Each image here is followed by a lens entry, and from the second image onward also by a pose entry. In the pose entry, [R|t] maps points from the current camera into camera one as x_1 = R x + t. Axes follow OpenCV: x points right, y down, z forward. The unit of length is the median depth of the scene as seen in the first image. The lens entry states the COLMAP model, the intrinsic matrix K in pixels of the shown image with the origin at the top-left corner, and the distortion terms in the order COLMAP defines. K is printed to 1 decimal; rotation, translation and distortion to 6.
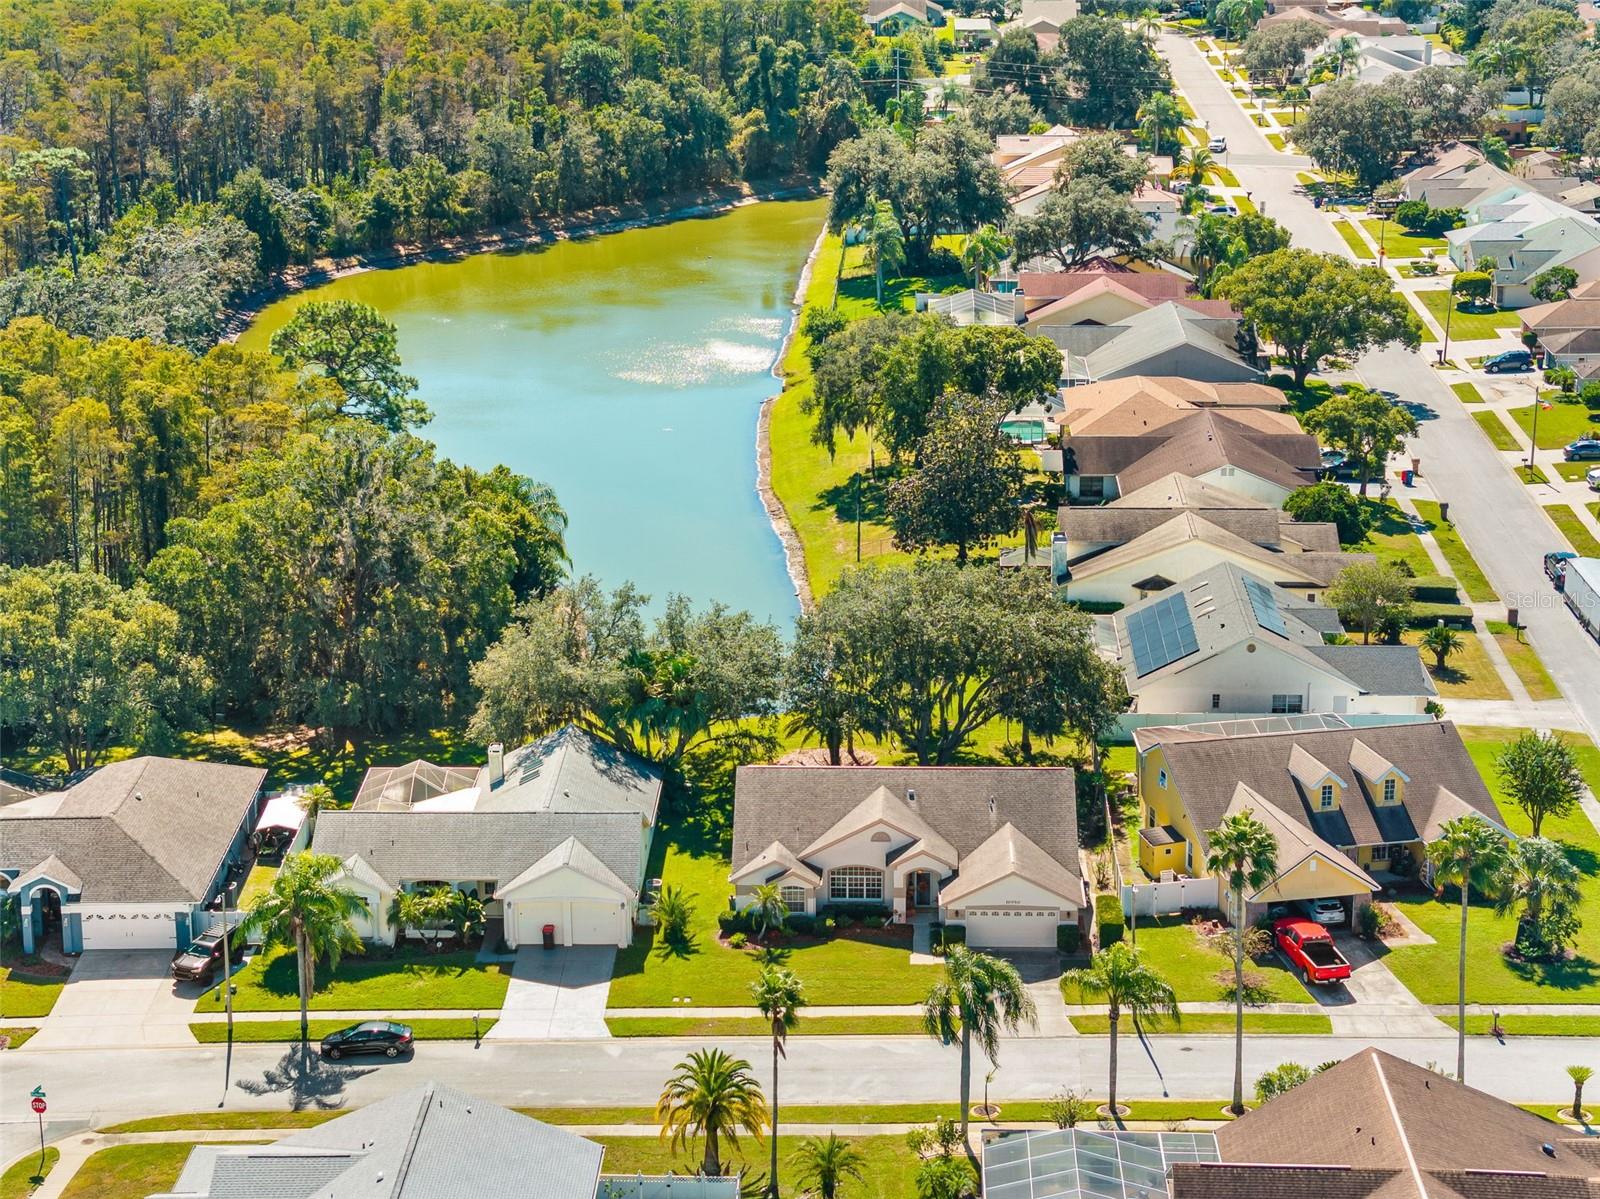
lens RADIAL K [[3152.5, 0, 800.0], [0, 3152.5, 599.5], [0, 0, 1]] dist [0.144849, 0.088073]
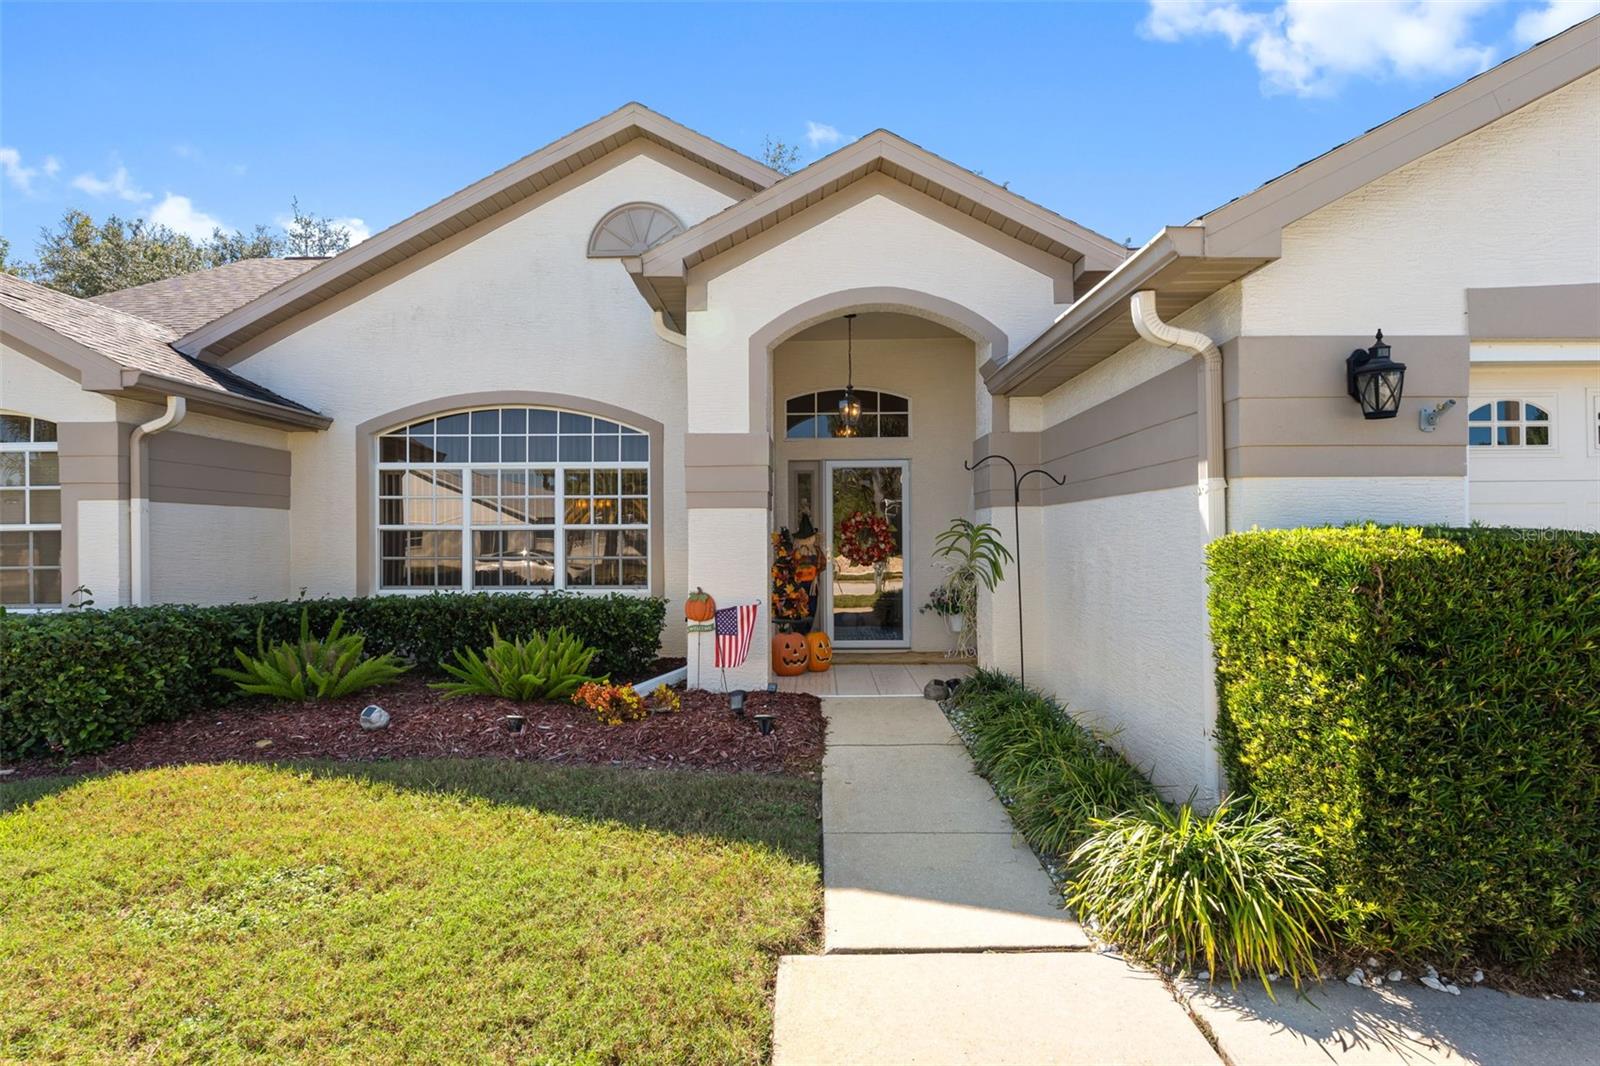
lens RADIAL K [[823.3, 0, 800.0], [0, 823.3, 533.0], [0, 0, 1]] dist [0.001781, -0.000055]
pose [[0.999873, -0.002979, 0.015634, 0.030862], [0.007261, 0.959507, -0.281590, 0.095686], [-0.014162, 0.281668, 0.959408, 0.863273]]
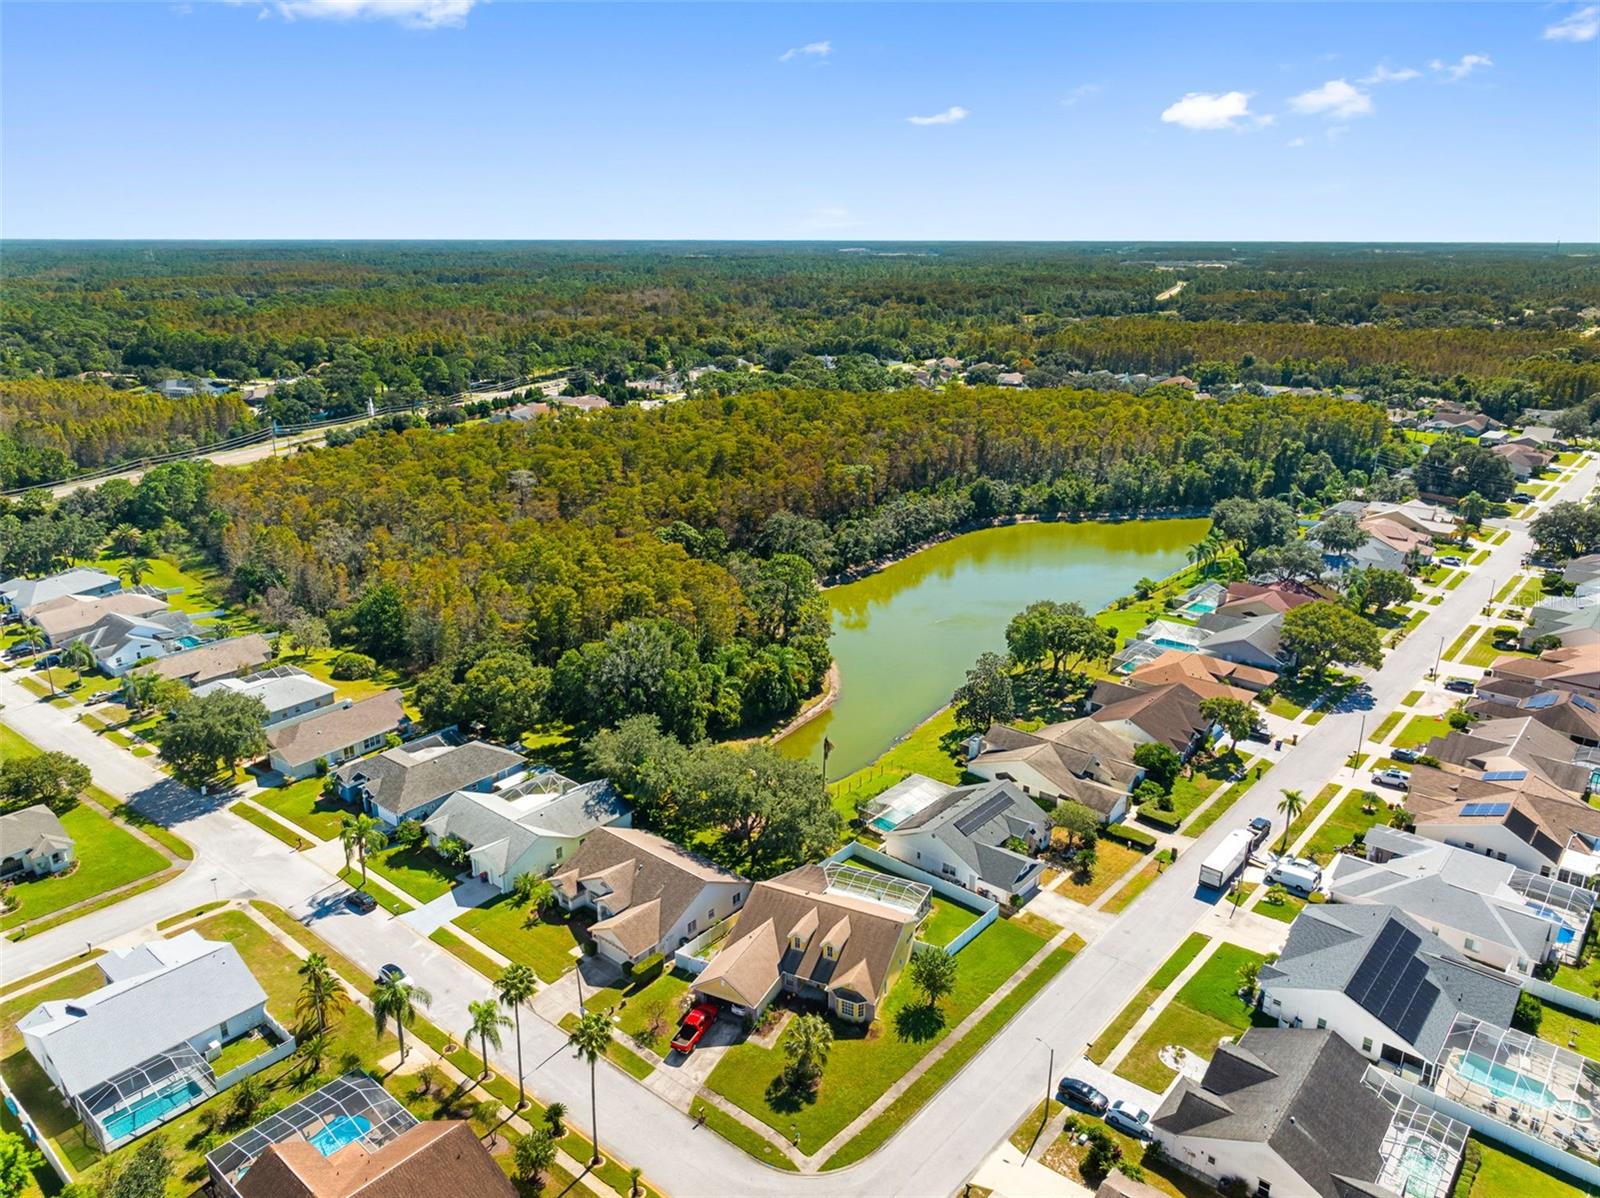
lens RADIAL K [[1105.0, 0, 800.0], [0, 1105.0, 599.0], [0, 0, 1]] dist [-0.001110, -0.001097]
pose [[0.777947, 0.198959, -0.595998, 0.474771], [-0.179746, 0.979372, 0.092319, -0.182126], [0.602071, 0.035309, 0.797661, 0.432899]]
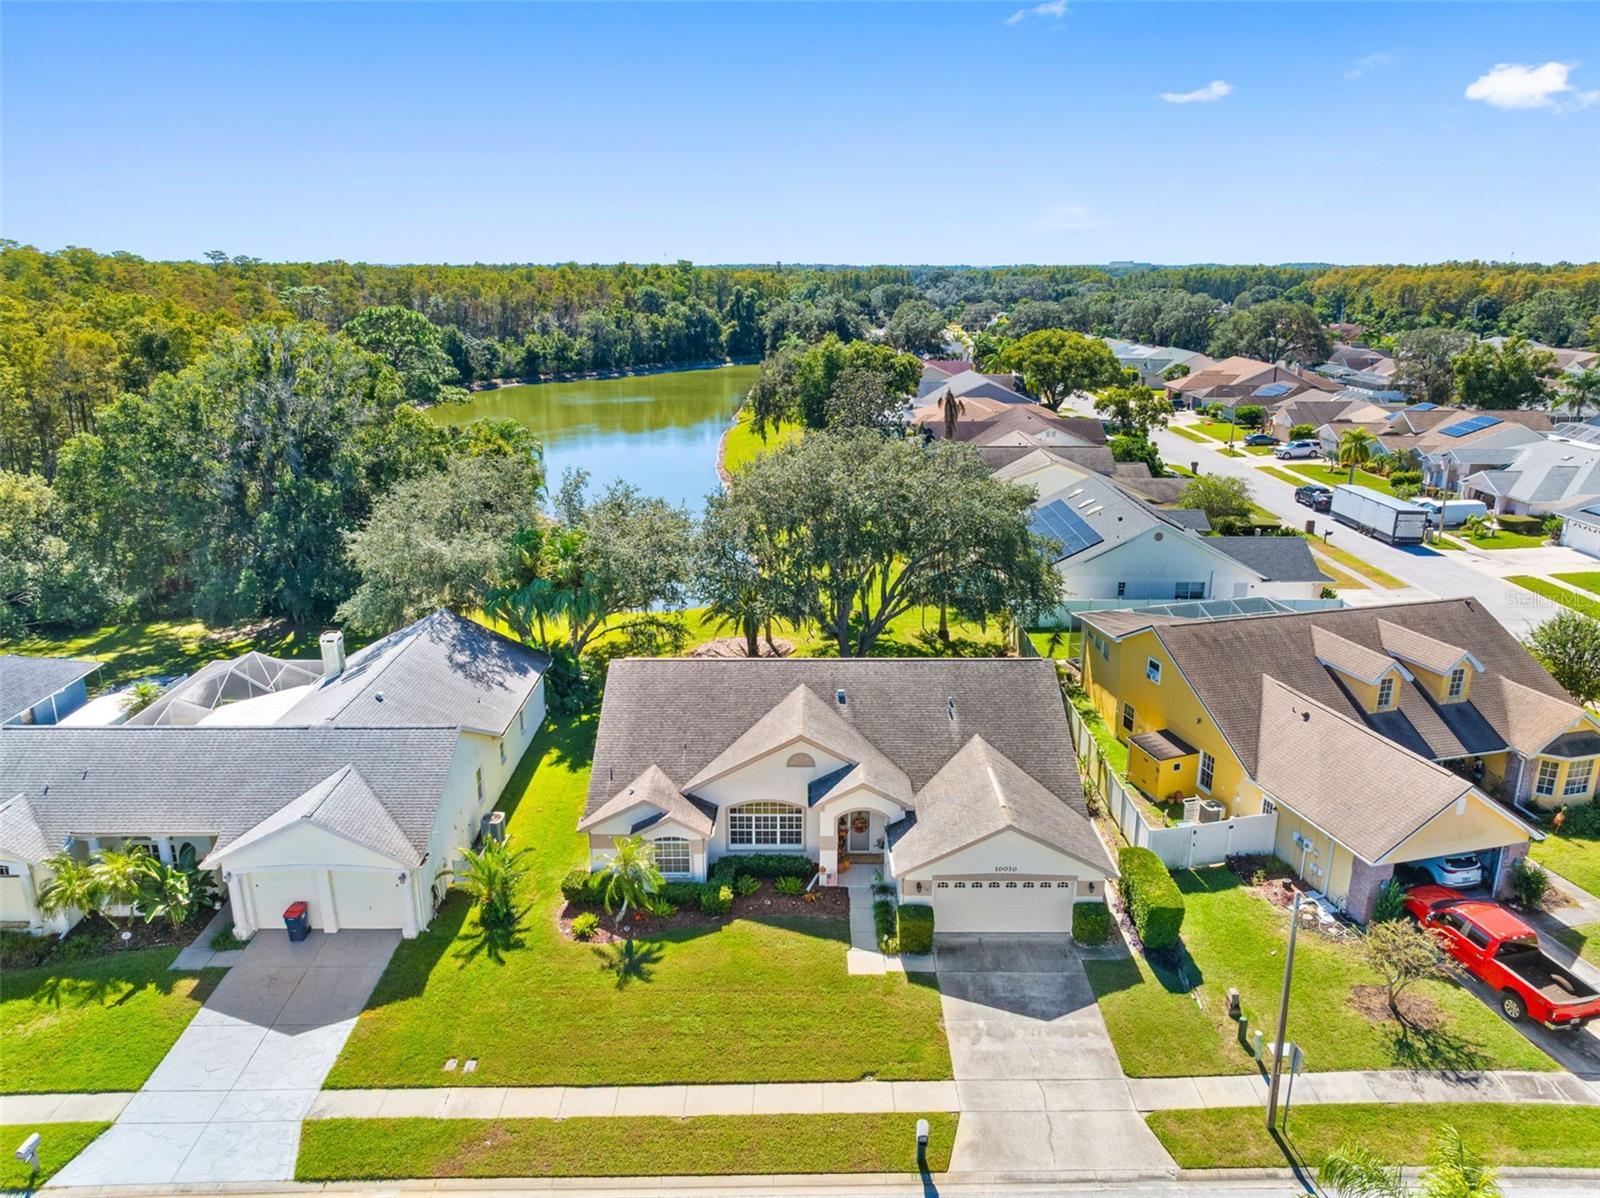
lens RADIAL K [[1105.0, 0, 800.0], [0, 1105.0, 599.0], [0, 0, 1]] dist [-0.001110, -0.001097]
pose [[0.999578, -0.005051, 0.028590, 0.016780], [0.004781, 0.999944, 0.009491, 0.033558], [-0.028637, -0.009351, 0.999546, 0.681267]]
